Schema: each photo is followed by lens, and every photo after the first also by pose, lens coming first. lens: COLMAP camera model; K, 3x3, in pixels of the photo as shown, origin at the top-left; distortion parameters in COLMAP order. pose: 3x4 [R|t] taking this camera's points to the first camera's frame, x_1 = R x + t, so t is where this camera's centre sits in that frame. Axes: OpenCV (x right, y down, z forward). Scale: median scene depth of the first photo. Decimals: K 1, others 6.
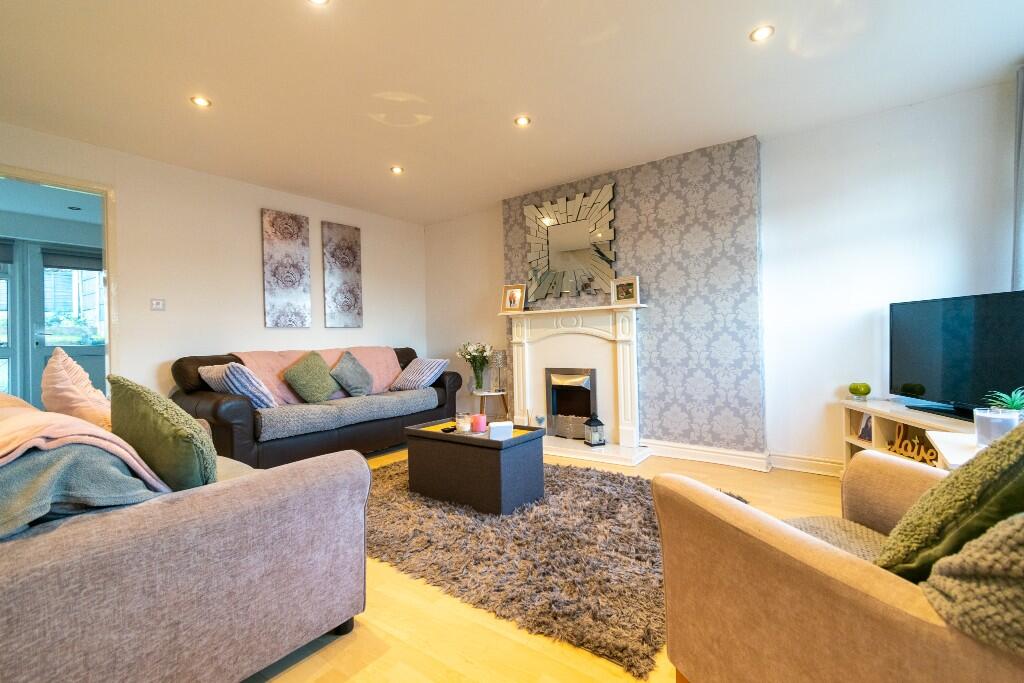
lens RADIAL K [[449.6, 0, 511.4], [0, 449.6, 341.3], [0, 0, 1]] dist [0.001596, -0.002548]
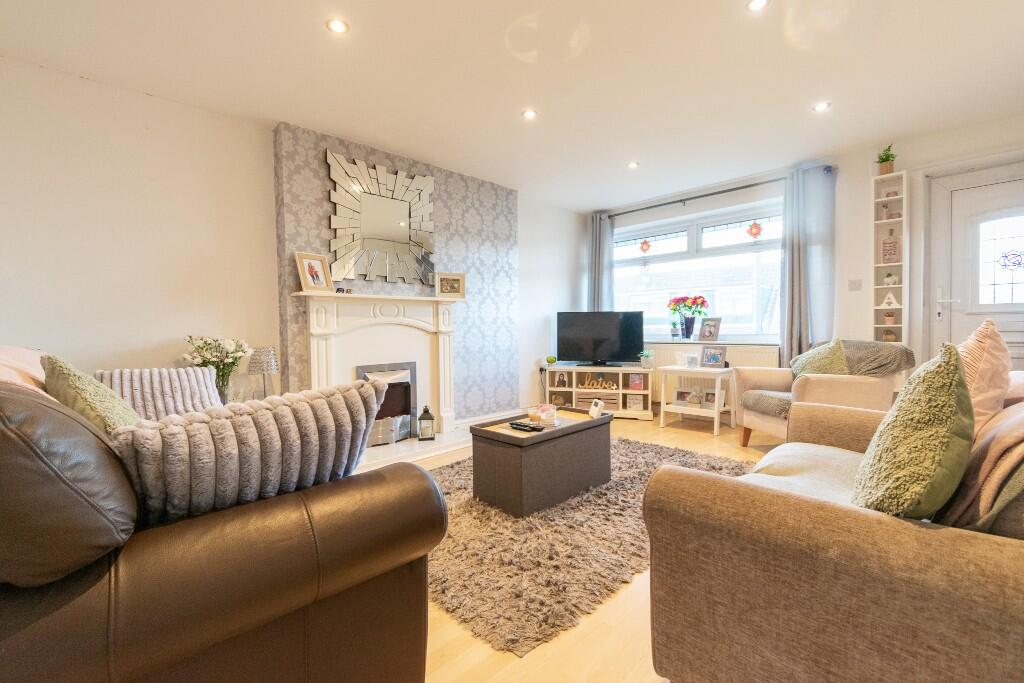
lens RADIAL K [[449.6, 0, 511.0], [0, 449.6, 340.0], [0, 0, 1]] dist [0.001596, -0.002548]
pose [[0.144773, -0.010765, 0.989406, -0.765621], [0.009385, 0.999911, 0.009506, 0.008445], [-0.989420, 0.007909, 0.144861, 0.692051]]
